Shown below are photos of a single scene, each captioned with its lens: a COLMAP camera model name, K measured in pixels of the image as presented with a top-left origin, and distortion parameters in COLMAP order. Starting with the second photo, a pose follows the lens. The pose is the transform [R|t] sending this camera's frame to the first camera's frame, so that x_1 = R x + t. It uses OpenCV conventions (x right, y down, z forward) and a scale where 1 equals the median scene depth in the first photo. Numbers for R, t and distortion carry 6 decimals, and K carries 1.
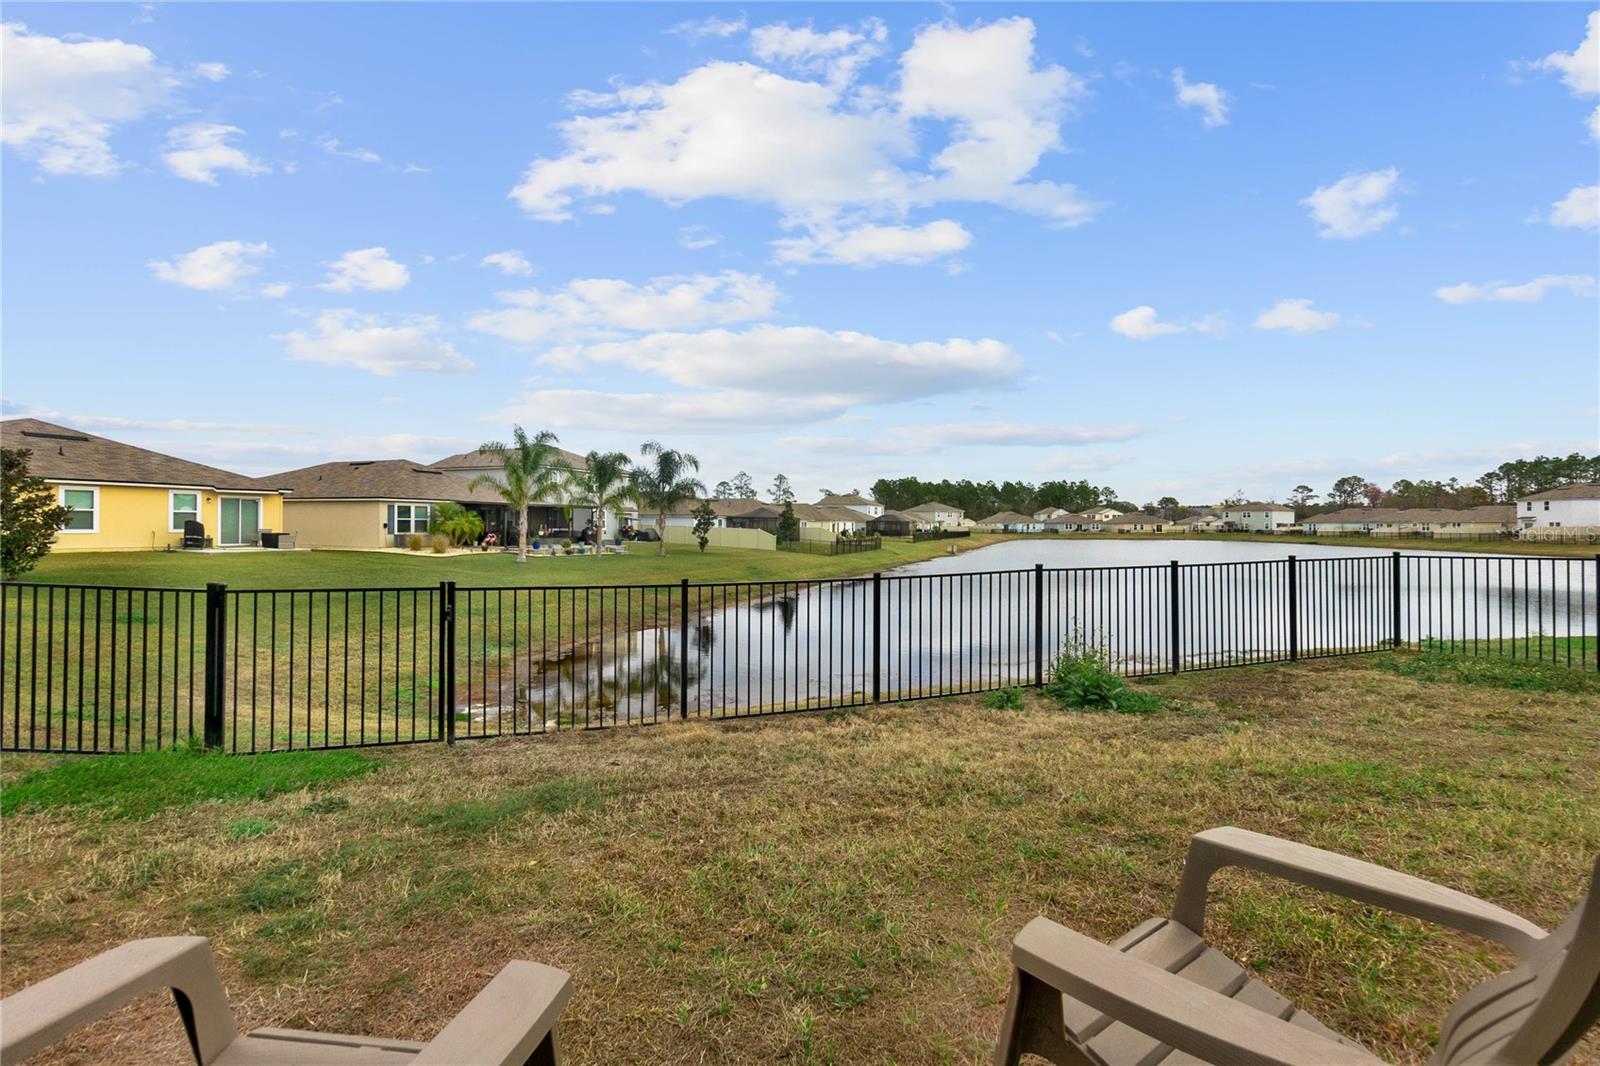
lens RADIAL K [[700.7, 0, 801.3], [0, 700.7, 514.6], [0, 0, 1]] dist [-0.003131, 0.000044]
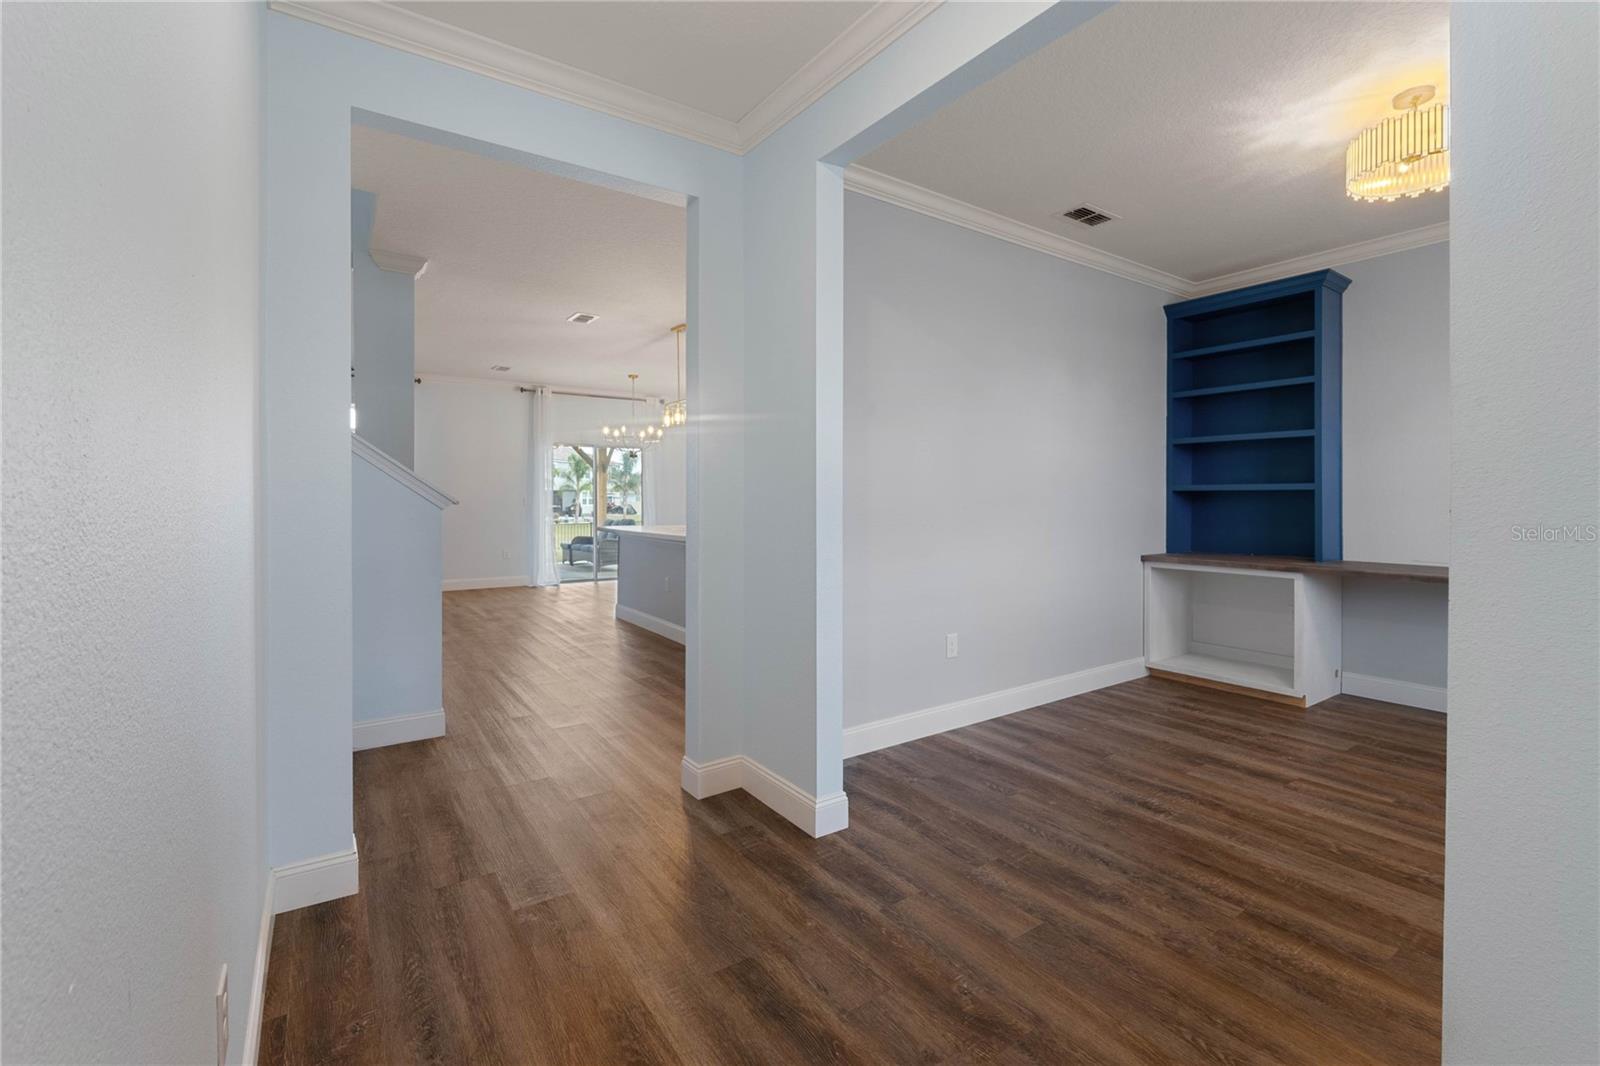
lens RADIAL K [[694.8, 0, 797.0], [0, 694.8, 506.4], [0, 0, 1]] dist [-0.016415, 0.000047]
pose [[0.999473, -0.003799, -0.032231, 0.179823], [0.004632, 0.999656, 0.025827, -0.012130], [0.032122, -0.025963, 0.999147, -0.363533]]
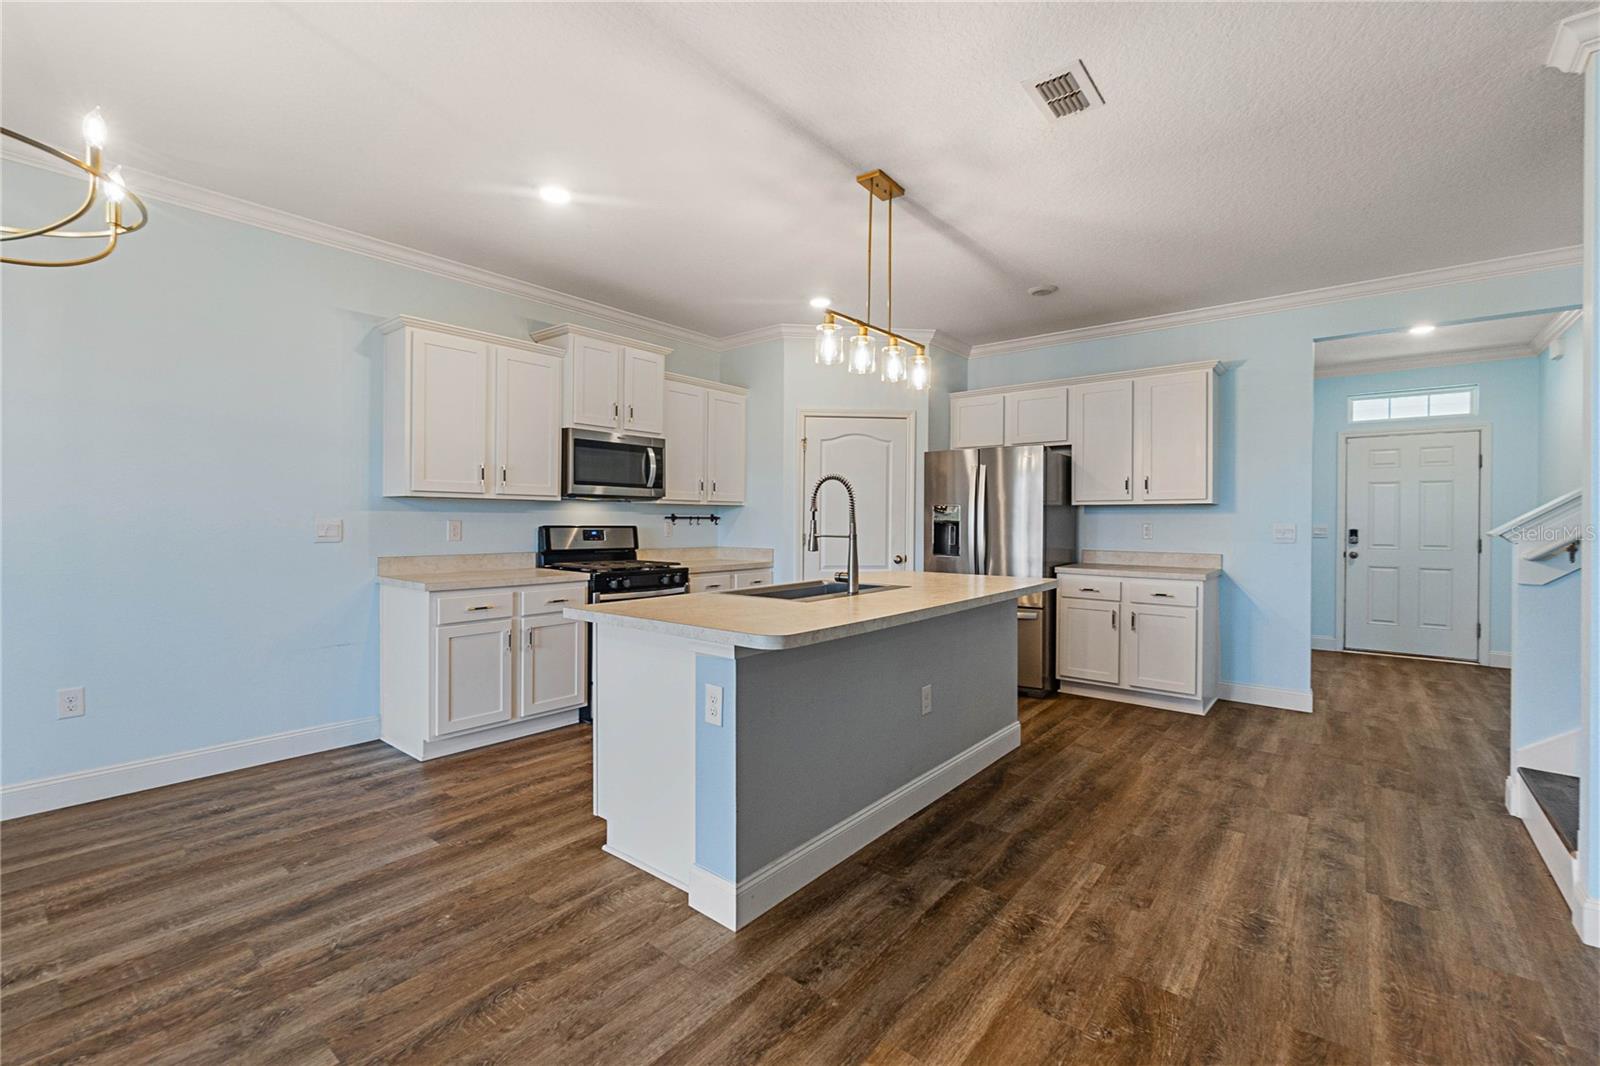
lens RADIAL K [[679.4, 0, 793.5], [0, 679.4, 529.6], [0, 0, 1]] dist [-0.003768, 0.000428]
pose [[-0.238428, -0.021870, 0.970914, 0.098612], [-0.020392, 0.999639, 0.017510, -0.011206], [-0.970946, -0.015624, -0.238788, -0.218271]]
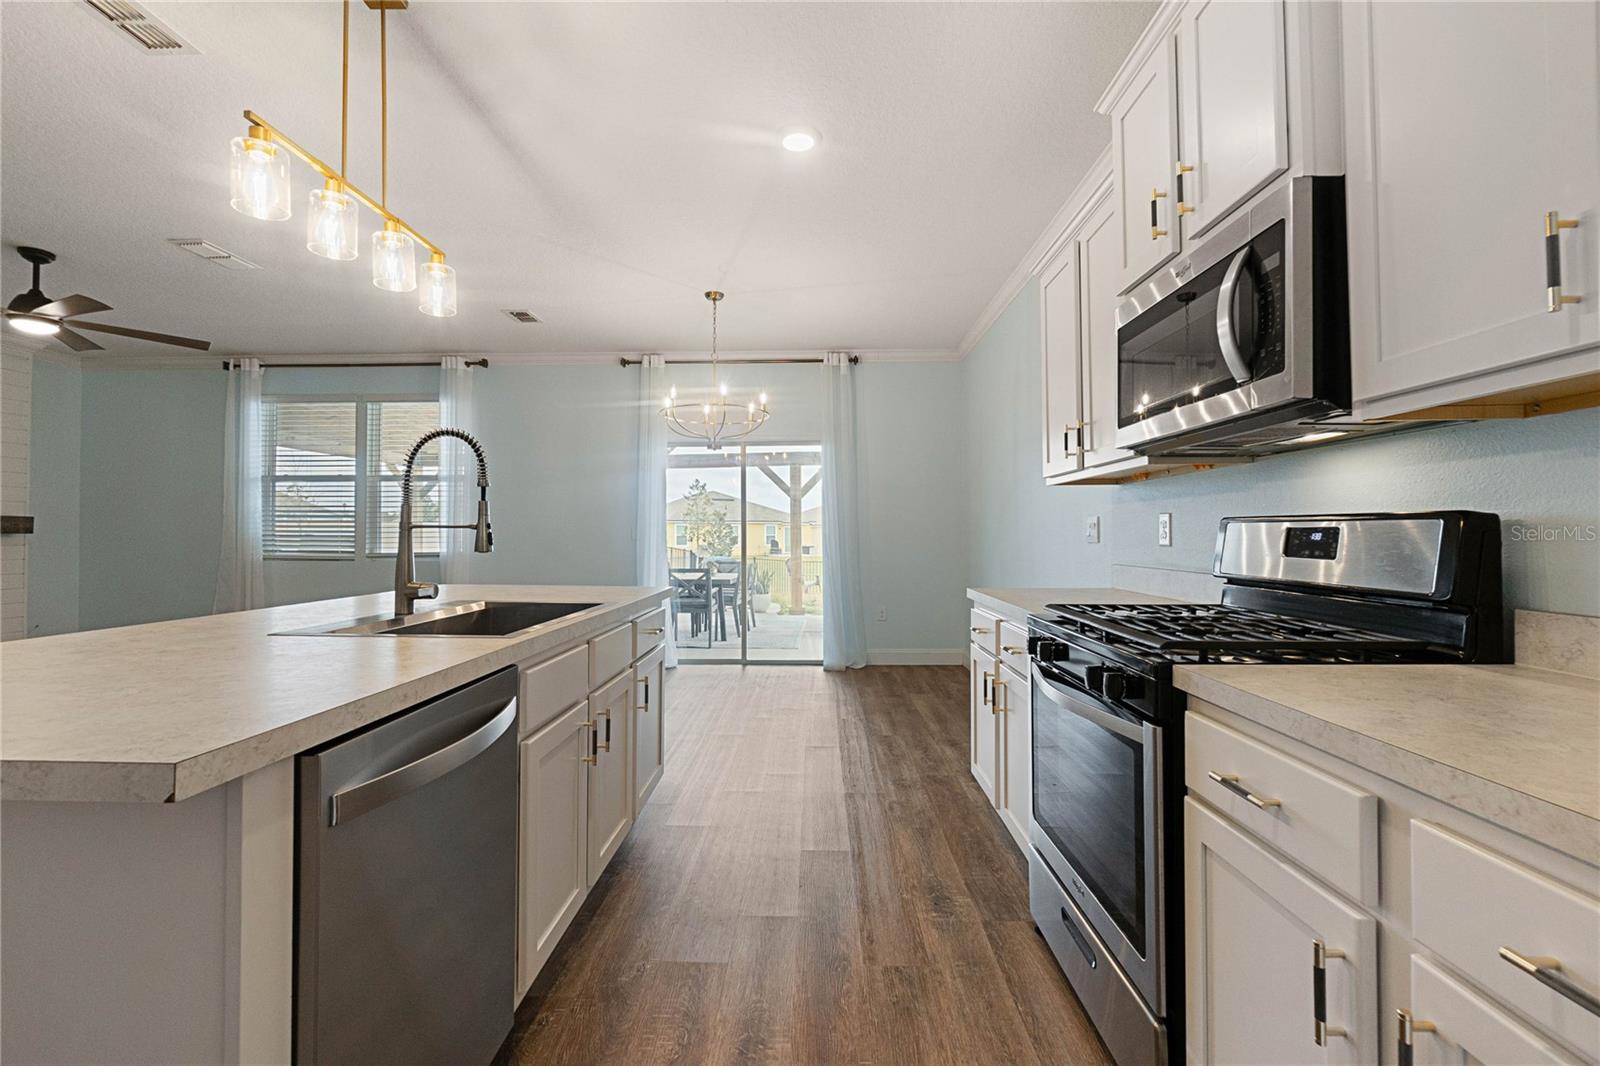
lens RADIAL K [[685.4, 0, 795.6], [0, 685.4, 523.8], [0, 0, 1]] dist [-0.006560, 0.001462]
pose [[0.784621, -0.016486, -0.619756, 0.197692], [0.012926, 0.999864, -0.010233, -0.009076], [0.619841, 0.000018, 0.784728, -0.254608]]
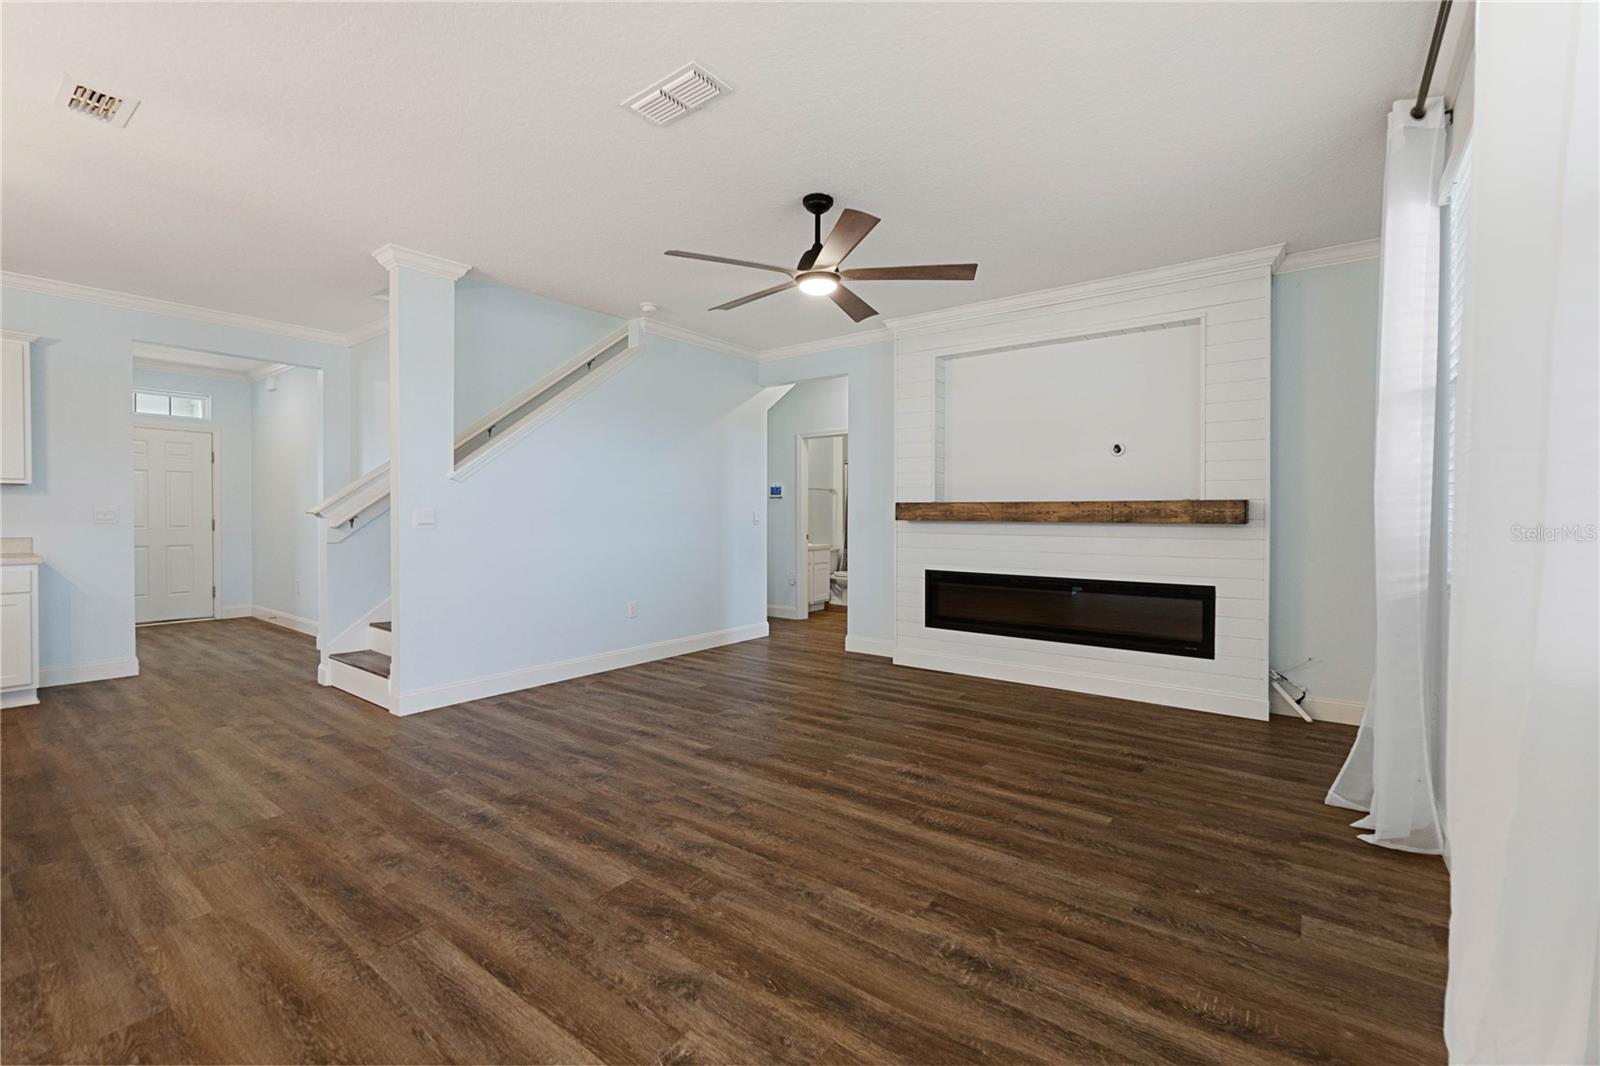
lens RADIAL K [[681.2, 0, 796.2], [0, 681.2, 523.3], [0, 0, 1]] dist [-0.004240, -0.000036]
pose [[-0.960109, -0.007174, -0.279533, 0.103667], [-0.007475, 0.999972, 0.000012, -0.009944], [0.279525, 0.002101, -0.960136, -0.183971]]
